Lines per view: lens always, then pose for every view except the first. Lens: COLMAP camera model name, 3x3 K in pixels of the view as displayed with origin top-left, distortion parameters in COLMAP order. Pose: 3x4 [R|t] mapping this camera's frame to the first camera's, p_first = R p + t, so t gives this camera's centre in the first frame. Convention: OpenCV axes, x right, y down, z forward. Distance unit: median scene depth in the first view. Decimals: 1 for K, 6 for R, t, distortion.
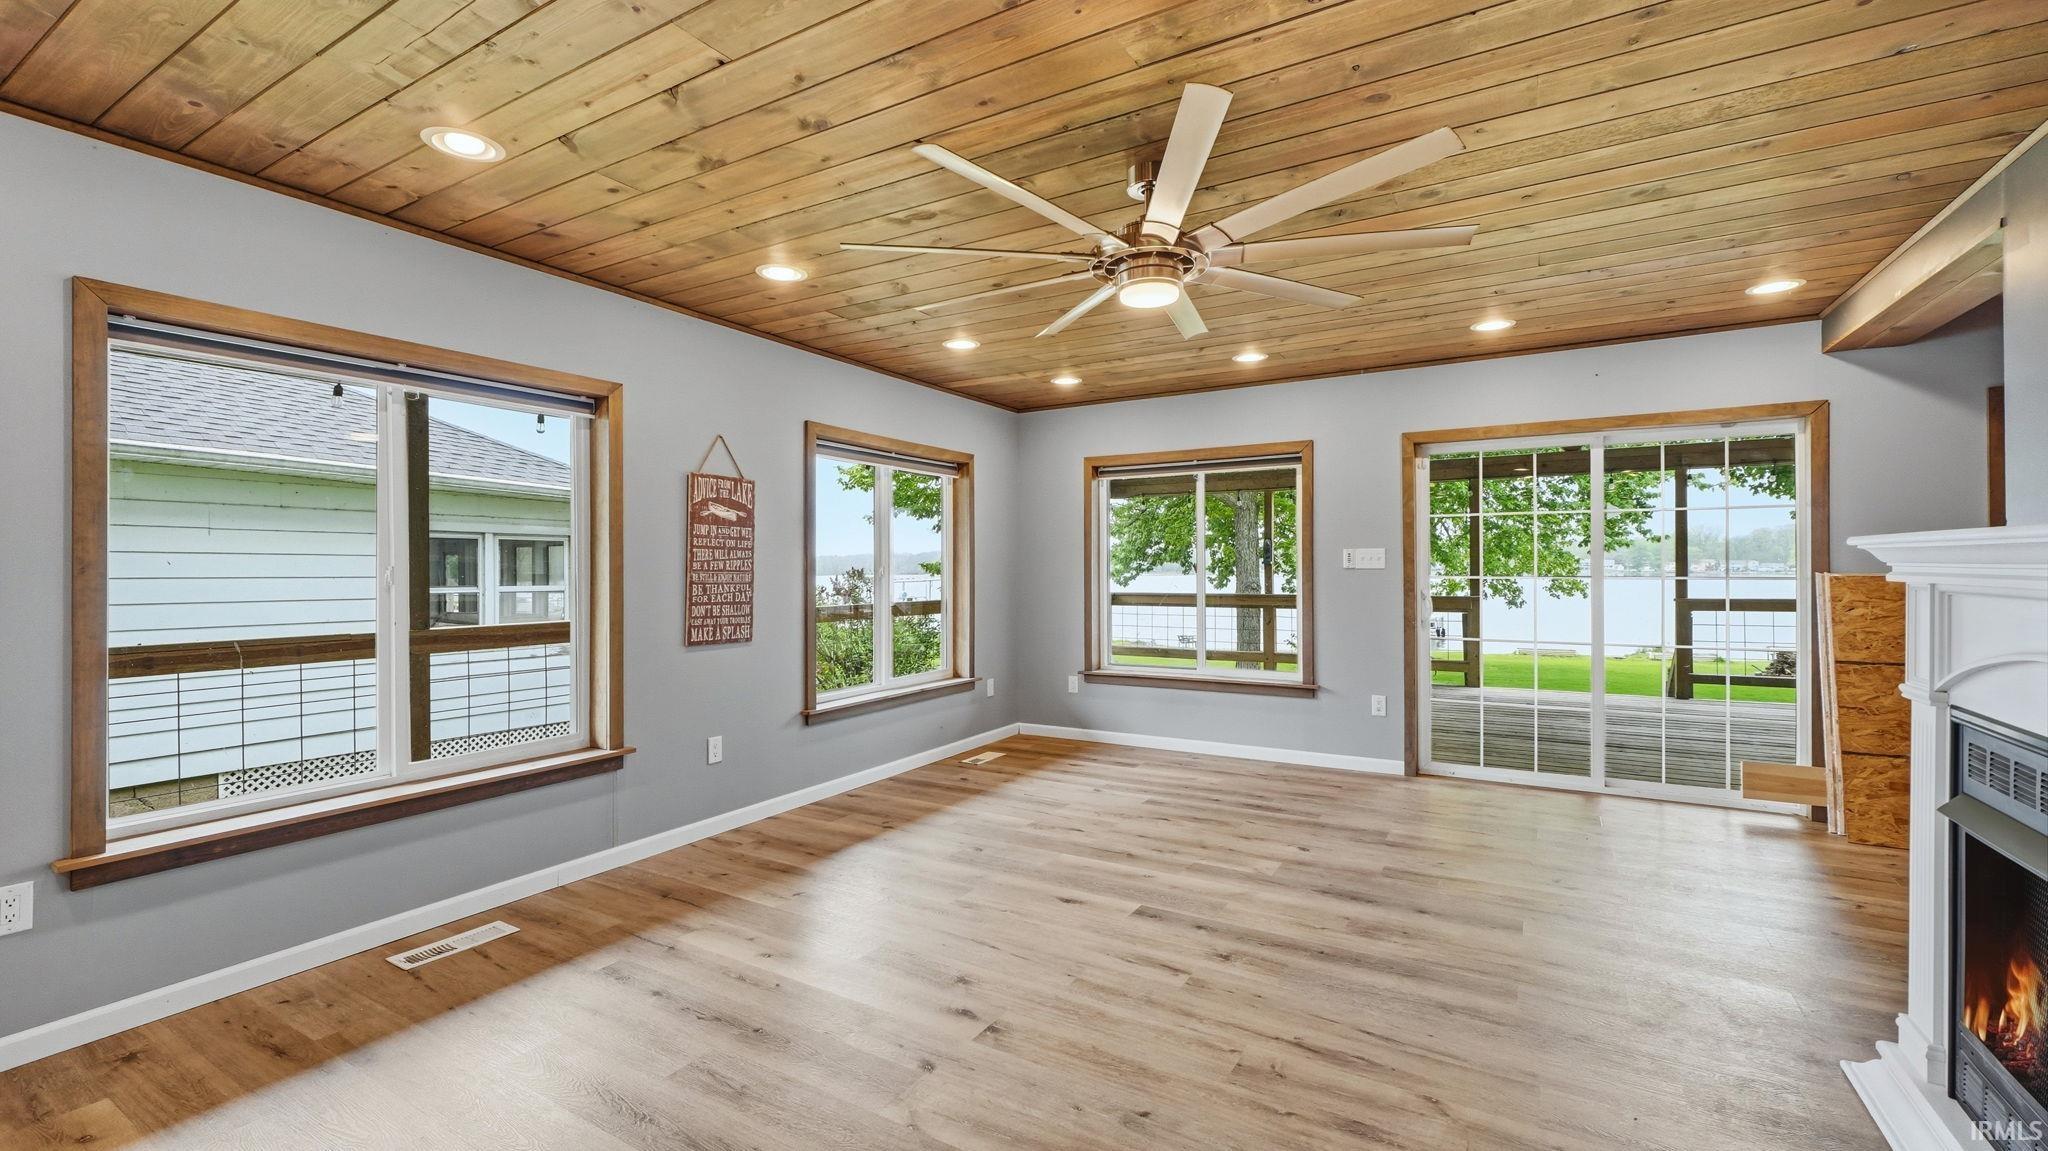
lens RADIAL K [[859.8, 0, 1015.2], [0, 859.8, 570.4], [0, 0, 1]] dist [-0.005522, 0.001023]
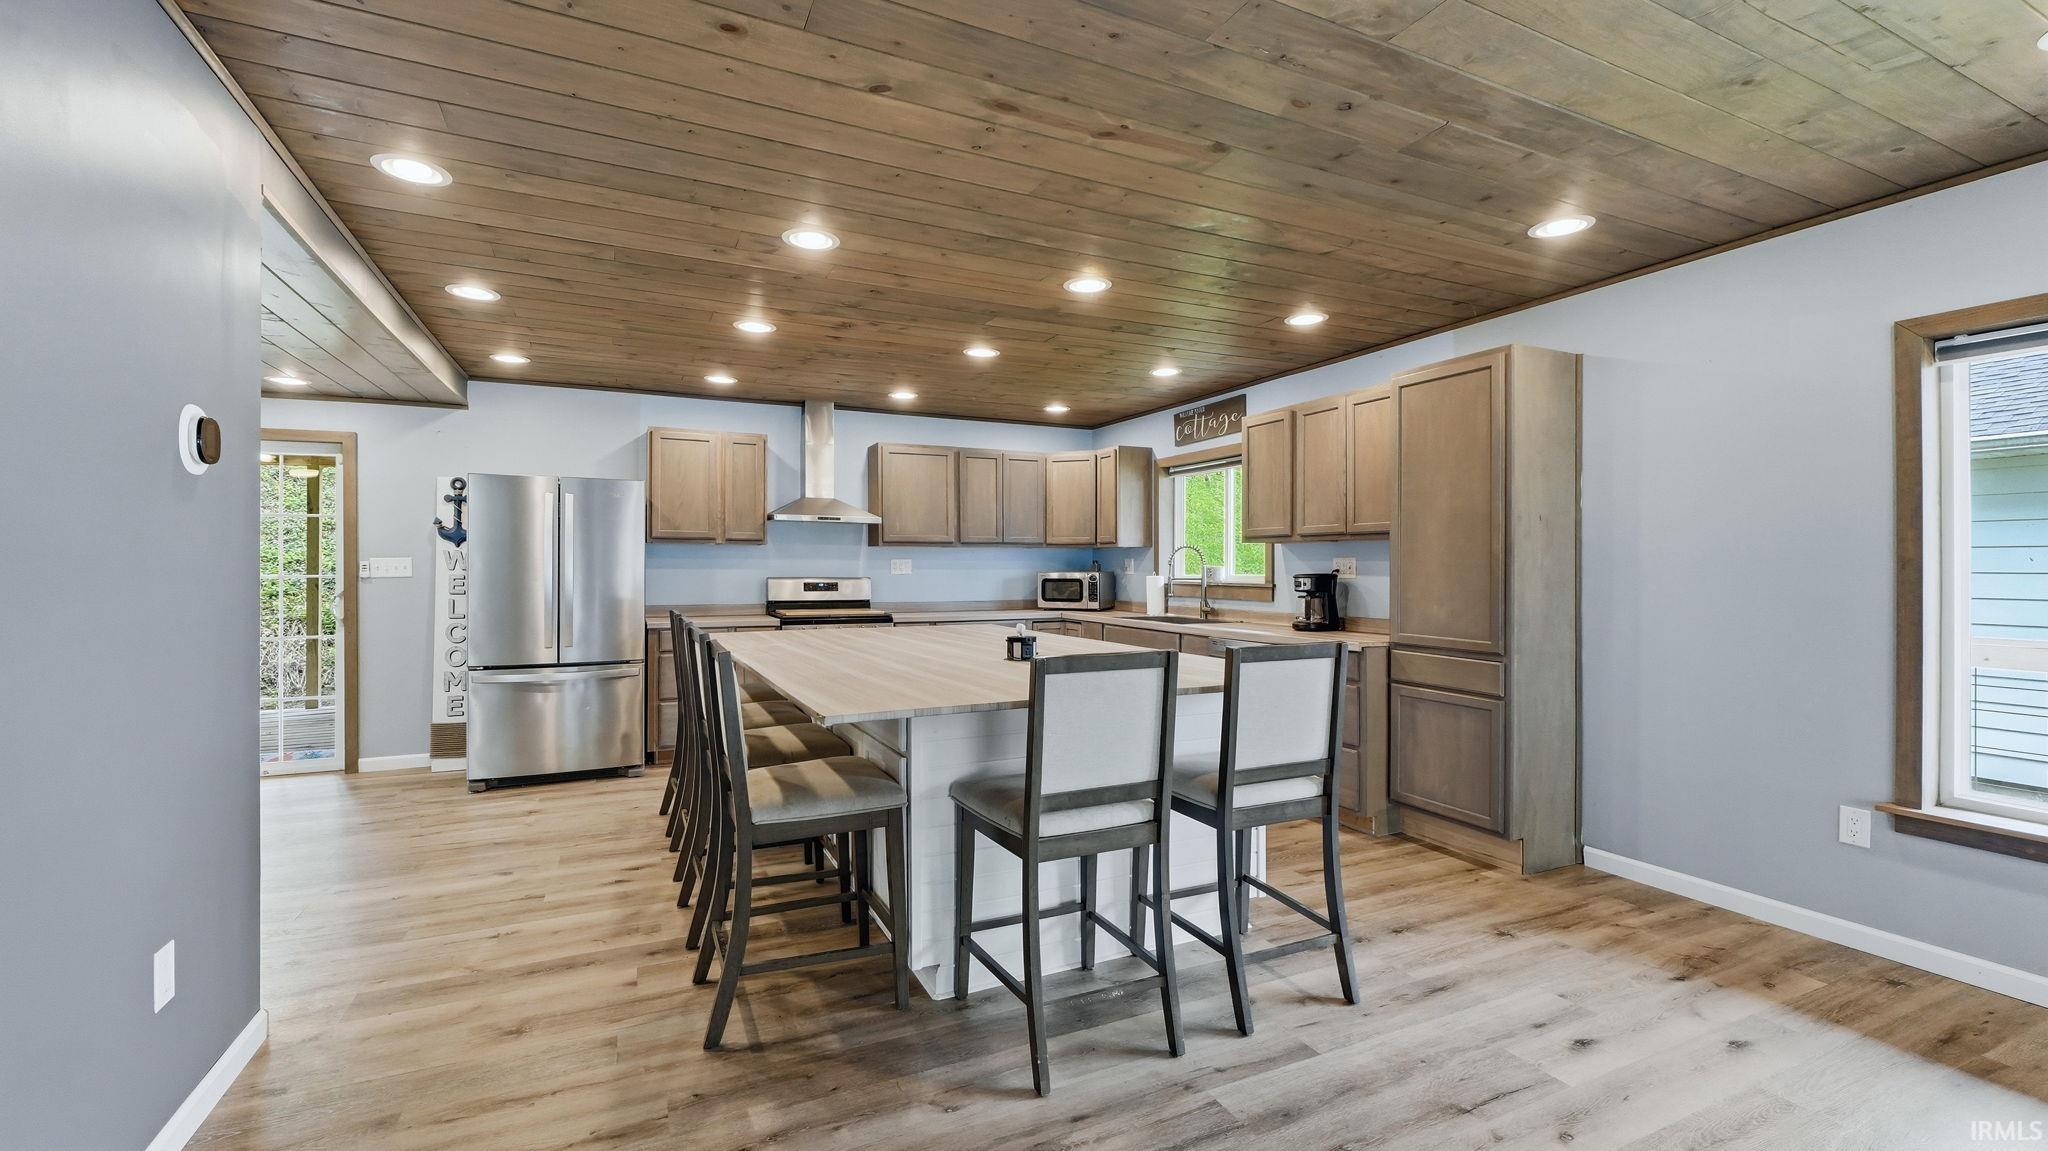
lens RADIAL K [[859.8, 0, 1024.9], [0, 859.8, 566.0], [0, 0, 1]] dist [-0.005522, 0.001023]
pose [[-0.556289, 0.004495, -0.830977, 0.312880], [0.002429, 0.999990, 0.003783, -0.004525], [0.830985, 0.000086, -0.556295, 0.346084]]
